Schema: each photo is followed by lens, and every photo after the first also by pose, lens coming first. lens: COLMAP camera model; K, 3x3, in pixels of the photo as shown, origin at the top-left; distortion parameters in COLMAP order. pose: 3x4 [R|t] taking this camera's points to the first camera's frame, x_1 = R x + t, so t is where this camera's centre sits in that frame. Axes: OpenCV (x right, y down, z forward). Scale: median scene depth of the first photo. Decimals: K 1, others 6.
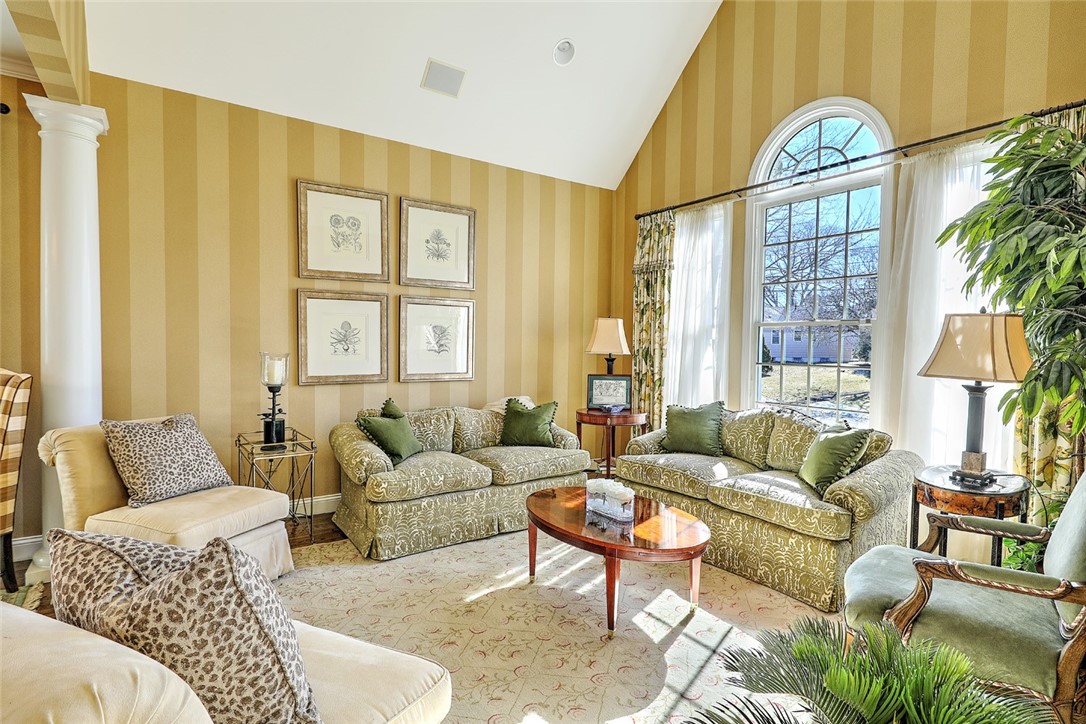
lens RADIAL K [[559.6, 0, 545.9], [0, 559.6, 365.2], [0, 0, 1]] dist [-0.003337, -0.000763]
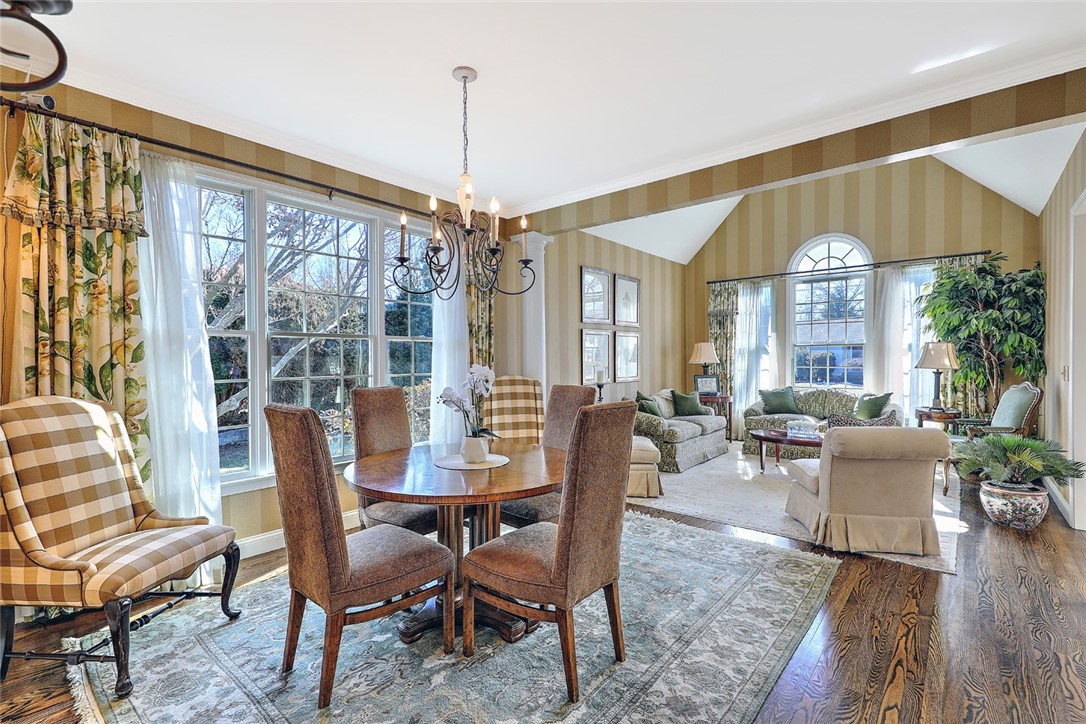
lens RADIAL K [[488.8, 0, 539.1], [0, 488.8, 361.8], [0, 0, 1]] dist [0.004659, 0.000406]
pose [[0.968472, -0.020324, 0.248291, -0.819112], [0.027502, 0.999297, -0.025474, 0.000929], [-0.247598, 0.031500, 0.968351, -0.363887]]
